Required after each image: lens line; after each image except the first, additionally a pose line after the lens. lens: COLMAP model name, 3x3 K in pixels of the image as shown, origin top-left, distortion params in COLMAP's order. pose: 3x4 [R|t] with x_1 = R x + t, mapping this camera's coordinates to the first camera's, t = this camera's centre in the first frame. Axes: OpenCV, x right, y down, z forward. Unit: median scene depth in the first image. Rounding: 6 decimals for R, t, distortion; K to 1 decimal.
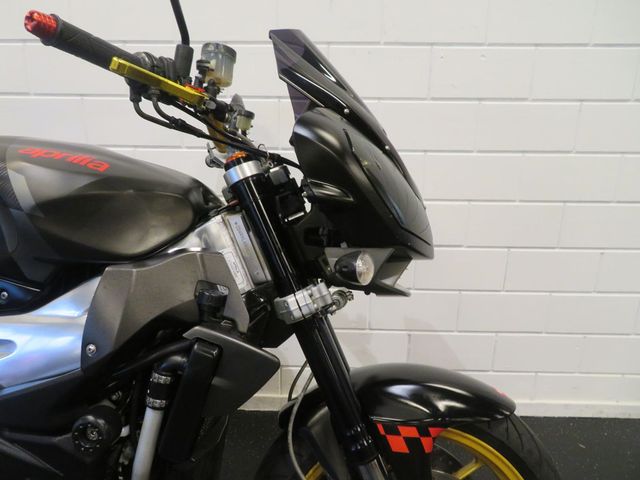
lens RADIAL K [[453.0, 0, 320.0], [0, 453.0, 240.0], [0, 0, 1]] dist [-0.002622, -0.004057]
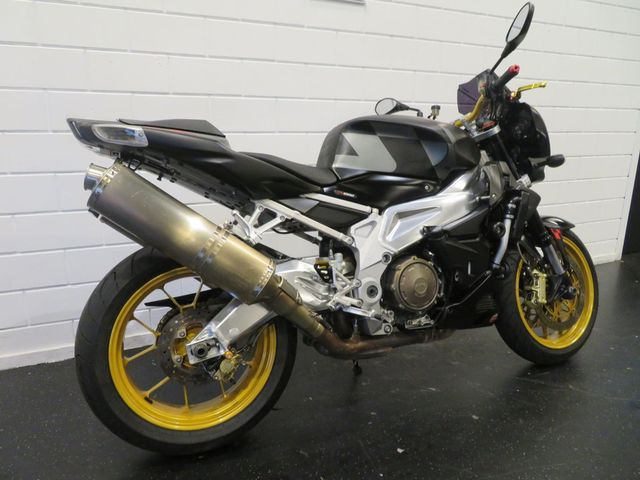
lens RADIAL K [[480.0, 0, 320.0], [0, 480.0, 240.0], [0, 0, 1]] dist [-0.000491, -0.000742]
pose [[0.883360, -0.121753, 0.452605, -2.230793], [0.137035, 0.990566, -0.000986, 0.305492], [-0.448215, 0.062894, 0.891710, -0.788445]]
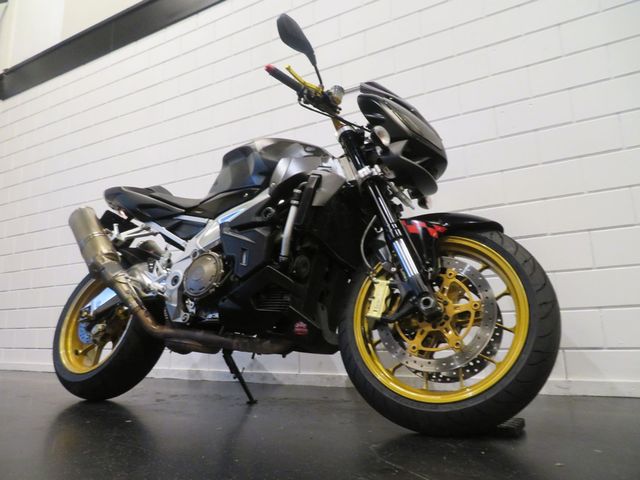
lens RADIAL K [[480.0, 0, 320.0], [0, 480.0, 240.0], [0, 0, 1]] dist [-0.000491, -0.000742]
pose [[0.893304, -0.126381, -0.431318, 0.683782], [-0.081273, 0.898411, -0.431569, 1.383754], [0.442044, 0.420577, 0.792283, -0.694697]]
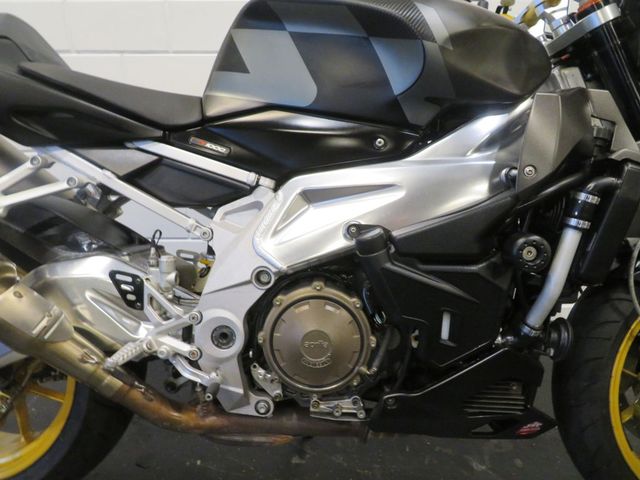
lens RADIAL K [[460.6, 0, 320.0], [0, 460.6, 240.0], [0, 0, 1]] dist [-0.012753, -0.000027]
pose [[0.999309, -0.029891, 0.022071, -0.874980], [0.028522, 0.997795, 0.059931, 0.279261], [-0.023814, -0.059260, 0.997958, -0.032772]]
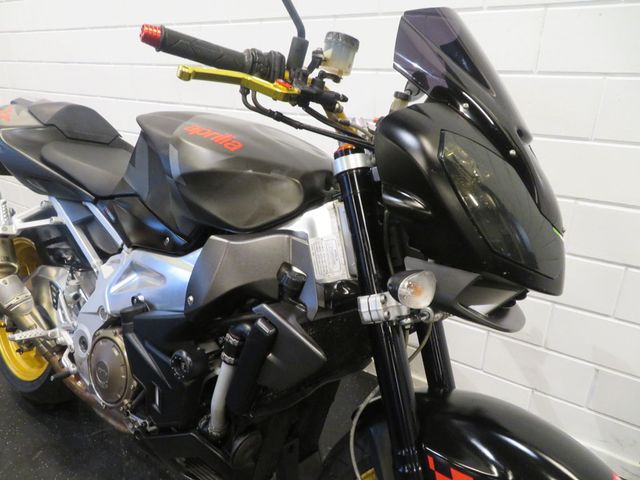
lens RADIAL K [[460.6, 0, 320.0], [0, 460.6, 240.0], [0, 0, 1]] dist [-0.012753, -0.000027]
pose [[0.845041, 0.190304, -0.499690, 0.326138], [-0.149892, 0.981361, 0.120260, -0.101928], [0.513262, -0.026725, 0.857816, 0.104336]]
